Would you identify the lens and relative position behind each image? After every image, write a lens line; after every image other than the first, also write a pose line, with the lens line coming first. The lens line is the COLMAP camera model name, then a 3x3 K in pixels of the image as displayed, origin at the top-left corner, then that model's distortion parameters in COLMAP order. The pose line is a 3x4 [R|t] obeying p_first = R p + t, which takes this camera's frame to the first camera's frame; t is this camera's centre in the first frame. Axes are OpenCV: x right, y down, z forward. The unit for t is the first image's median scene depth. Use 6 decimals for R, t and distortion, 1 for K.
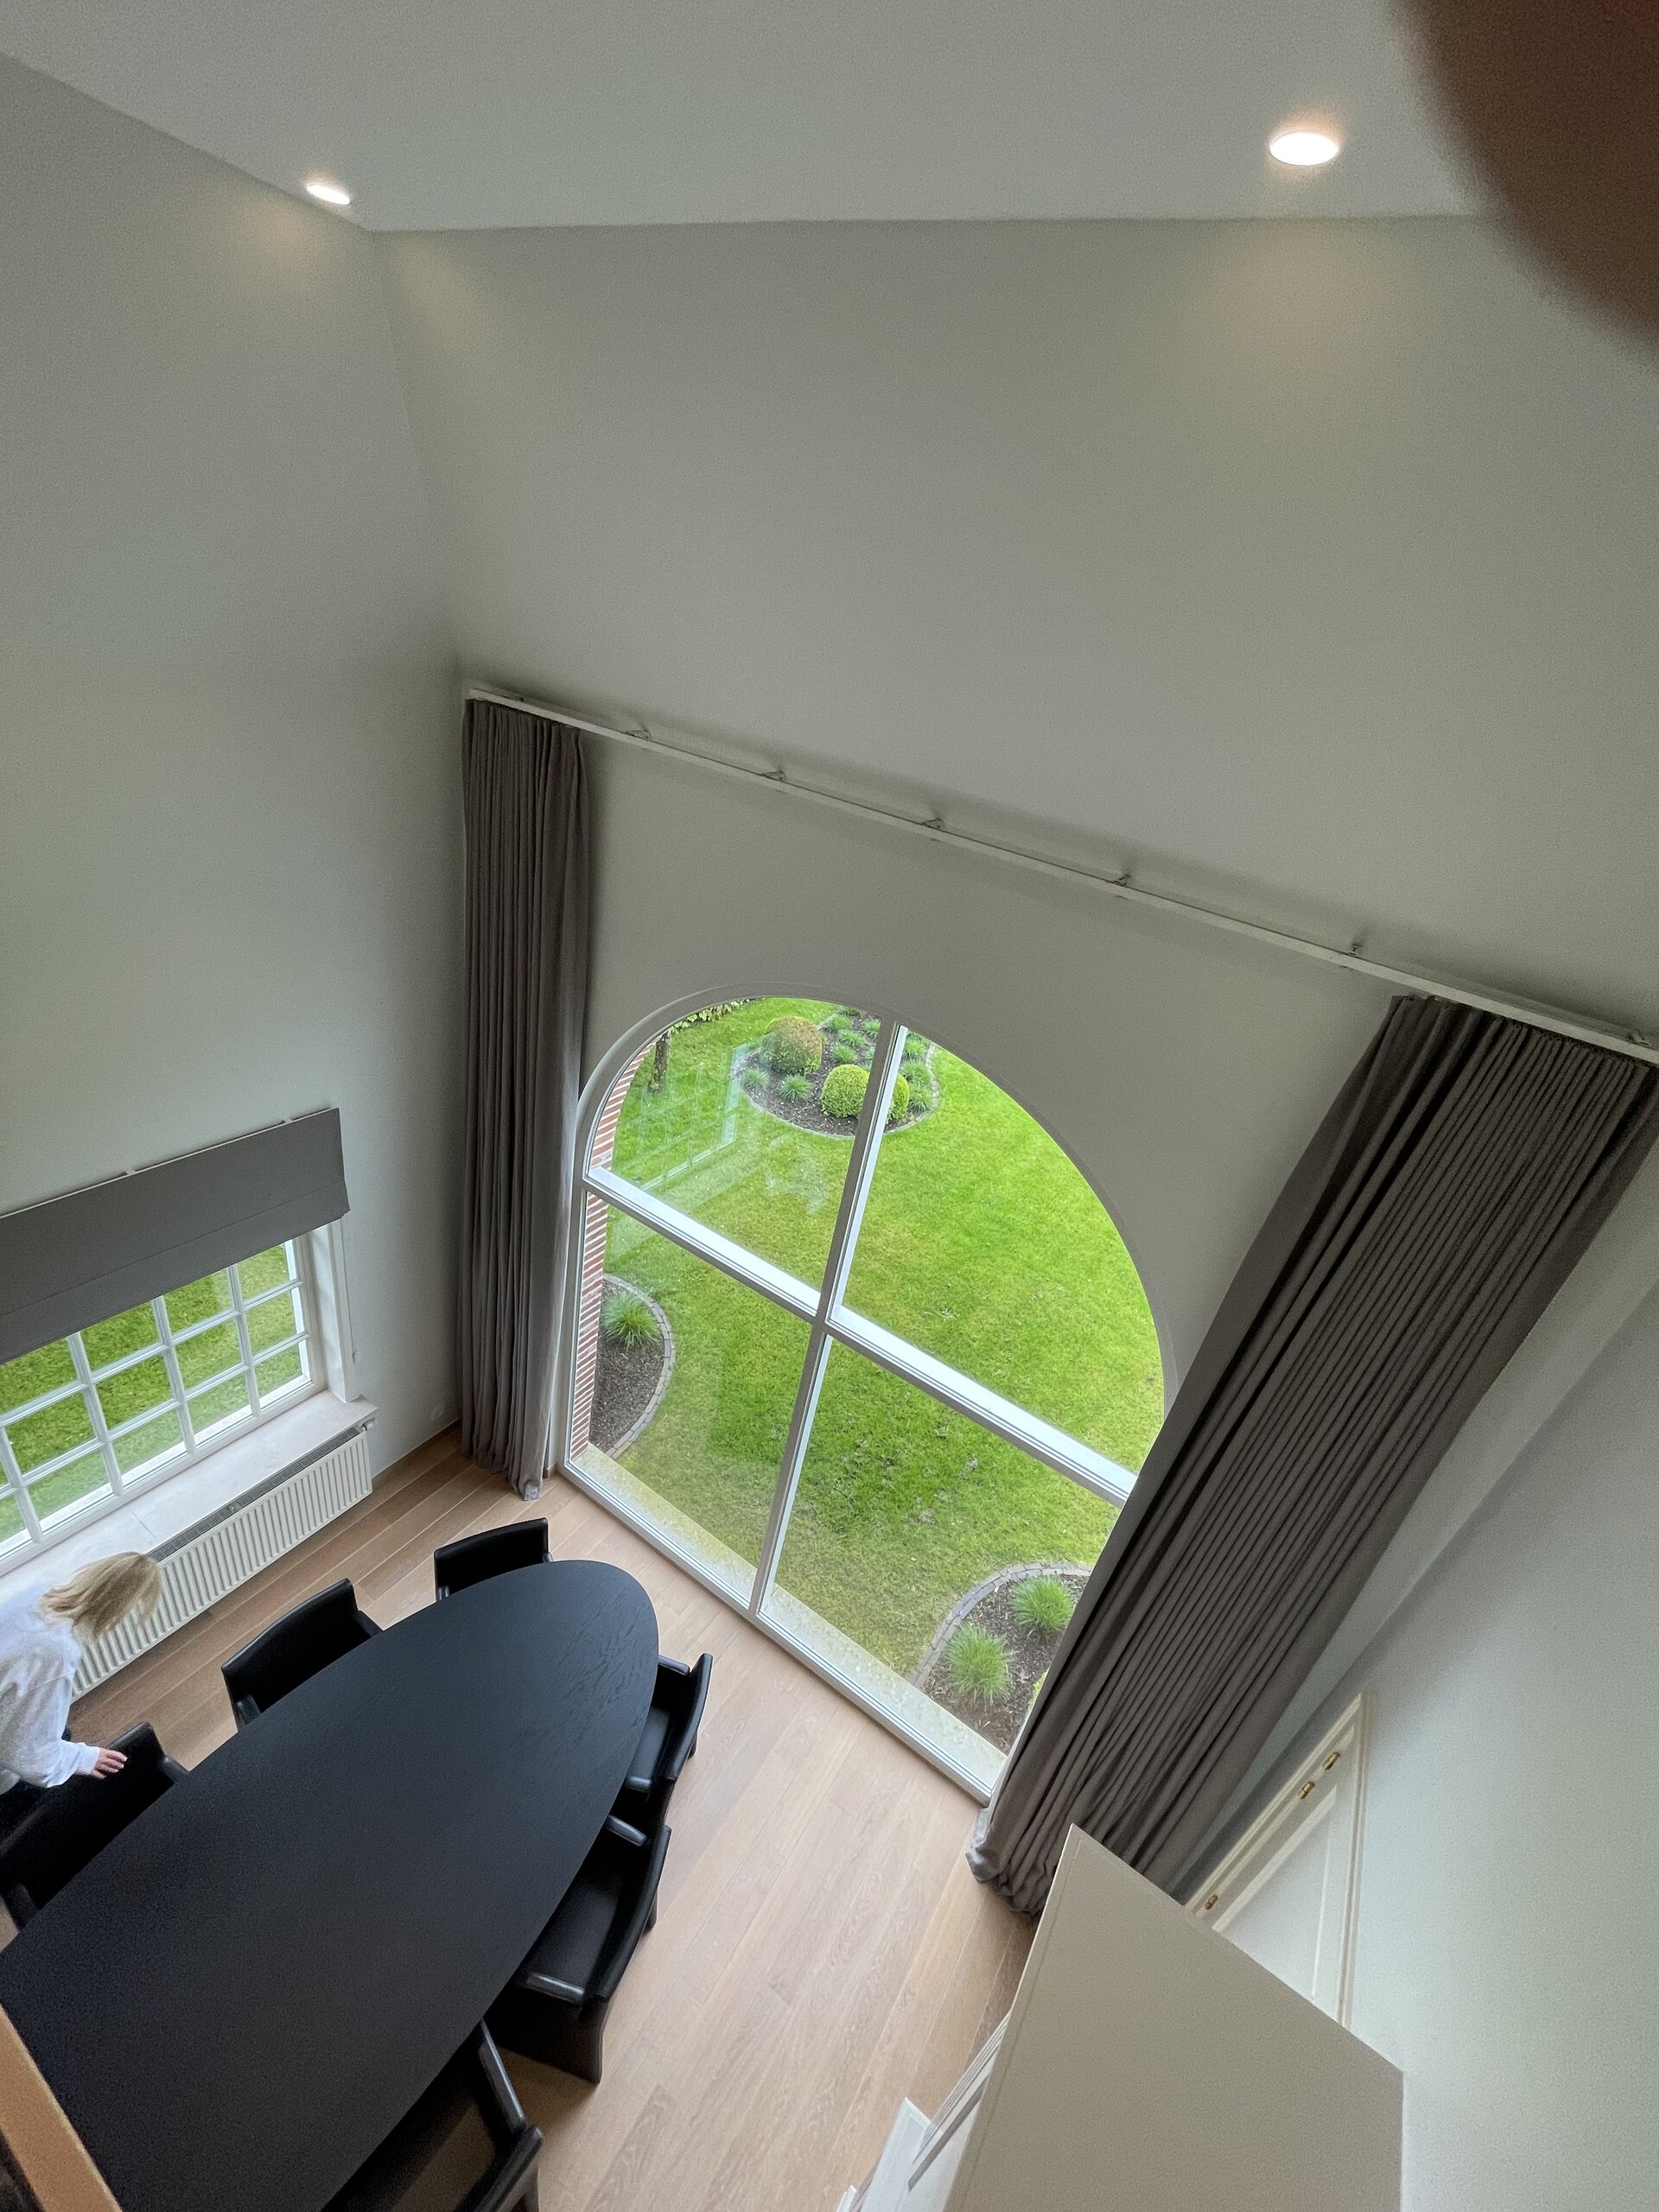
lens RADIAL K [[896.1, 0, 822.7], [0, 896.1, 1107.9], [0, 0, 1]] dist [-0.002516, -0.000063]
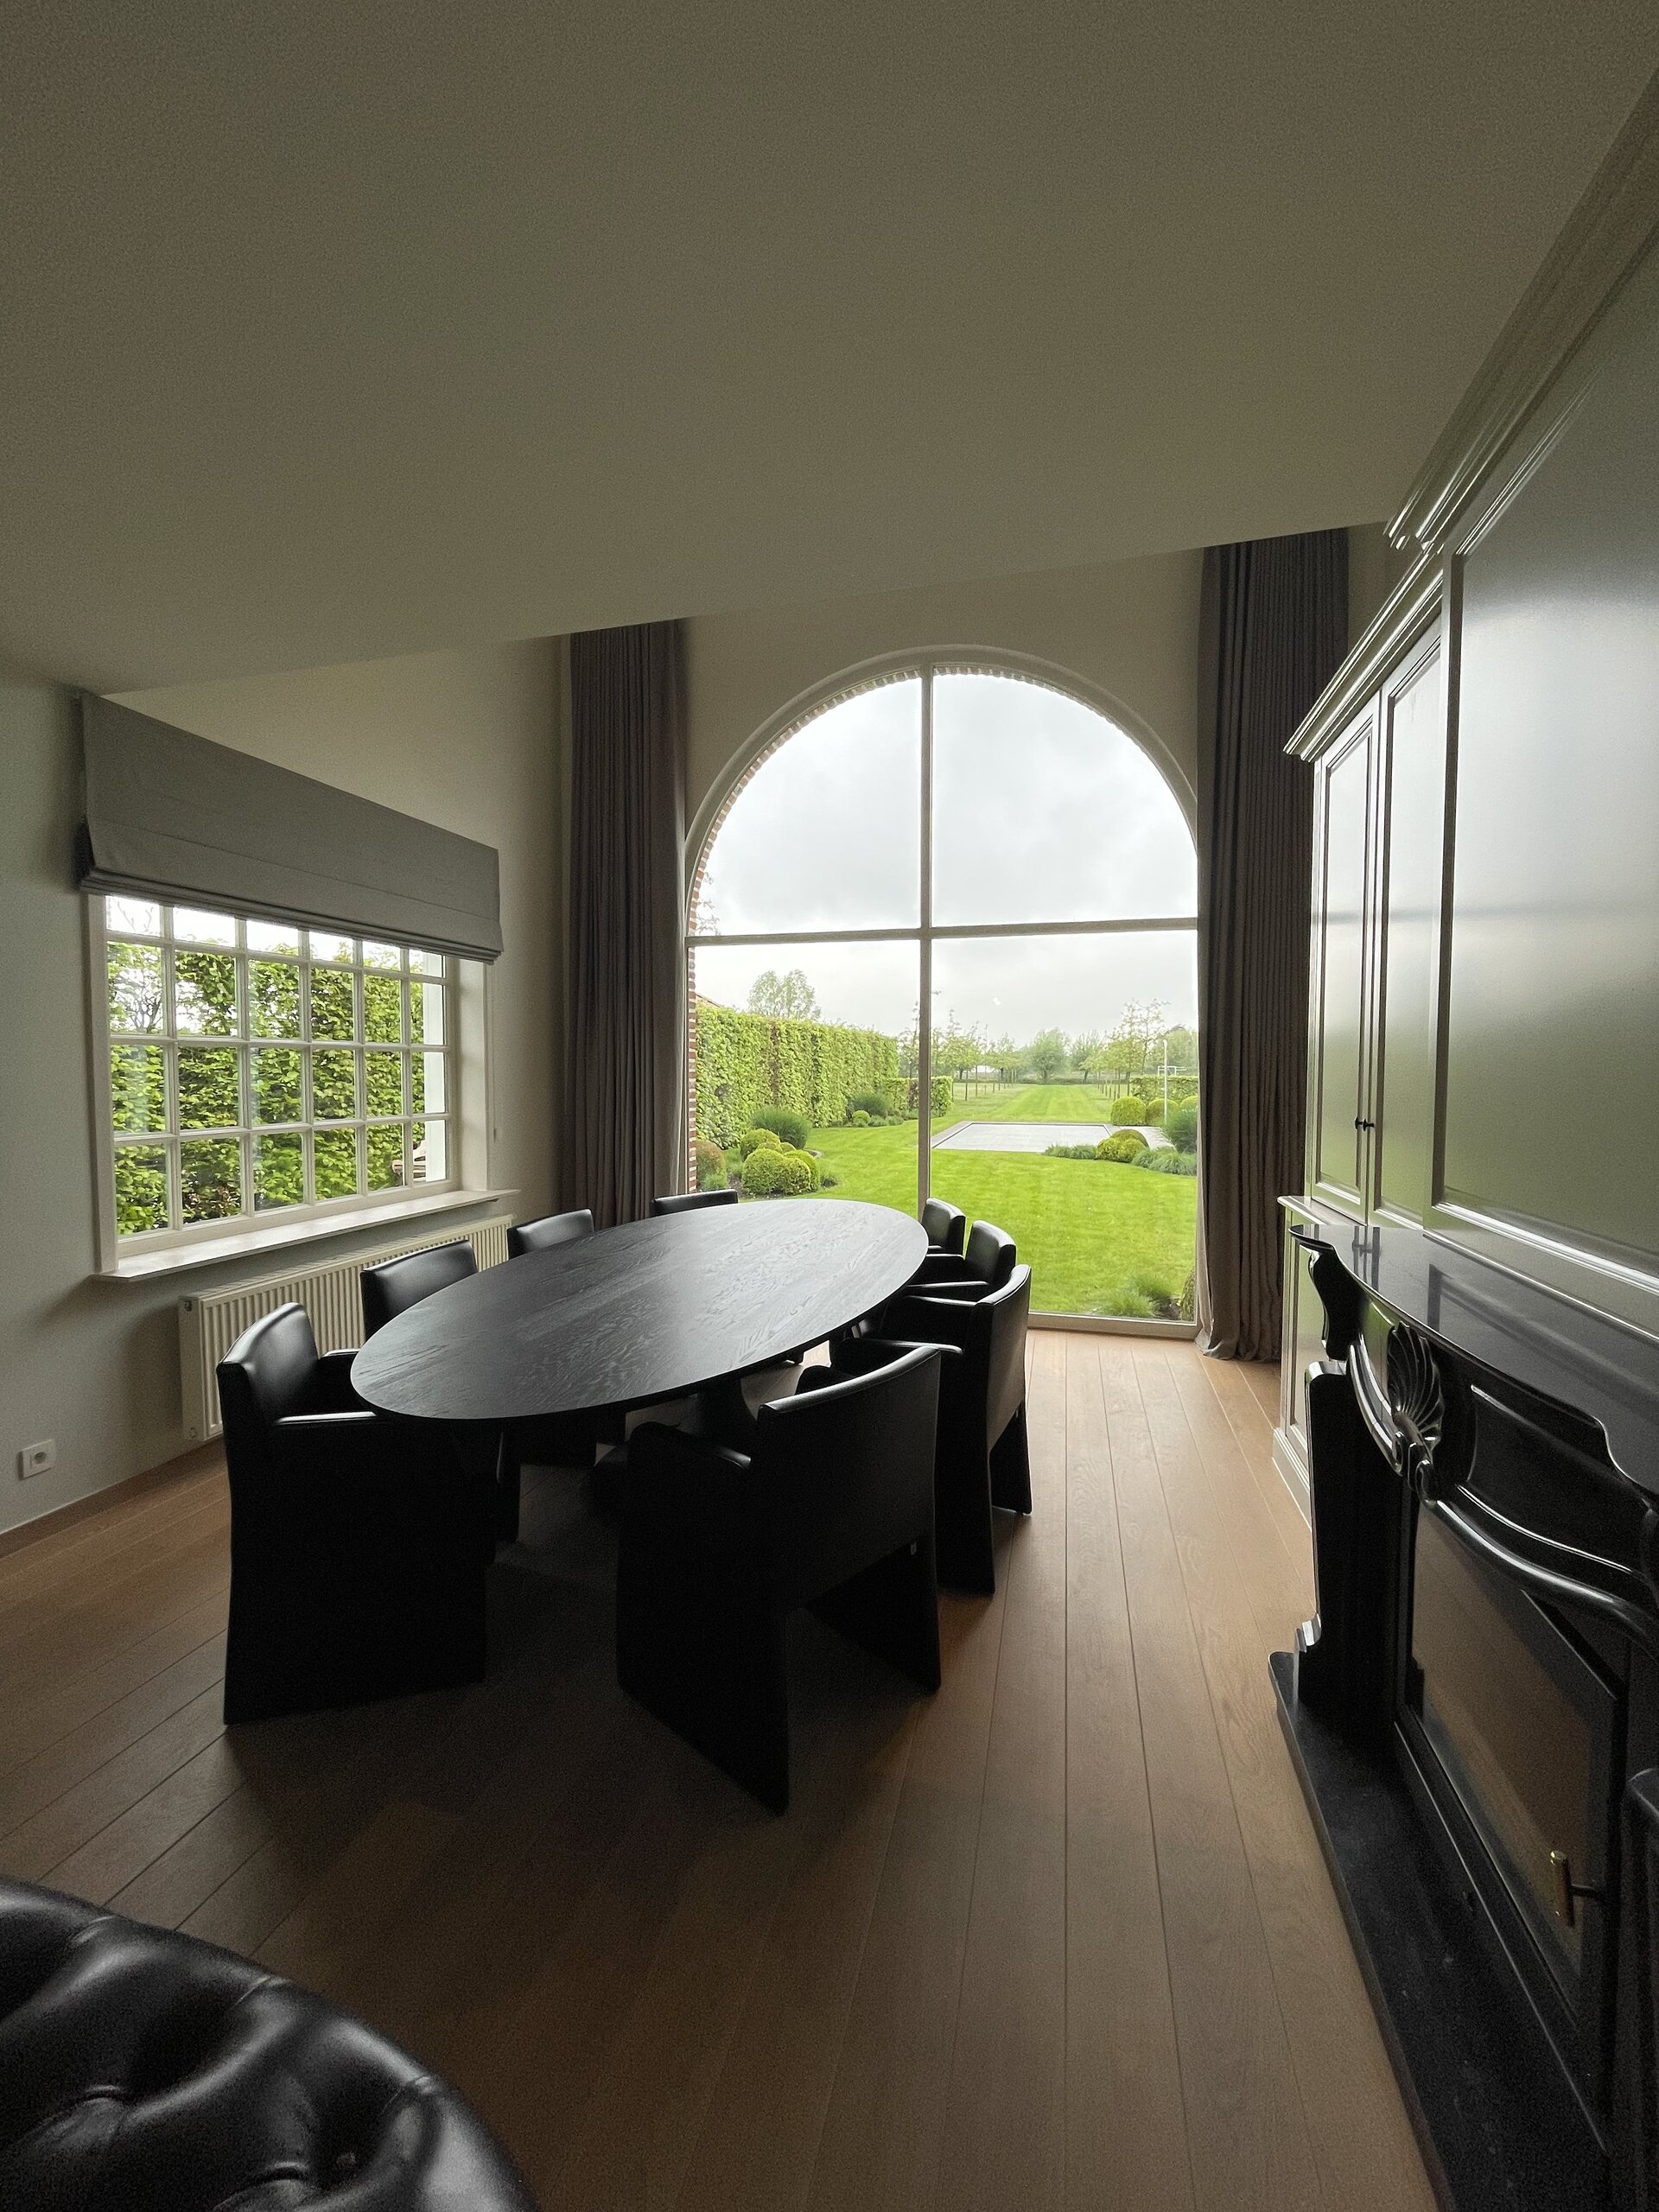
lens RADIAL K [[895.4, 0, 823.0], [0, 895.4, 1107.2], [0, 0, 1]] dist [-0.029275, -0.000002]
pose [[0.948295, -0.185424, 0.257593, -0.578920], [0.275015, 0.885188, -0.375246, 1.012713], [-0.158438, 0.426686, 0.890414, 0.009687]]
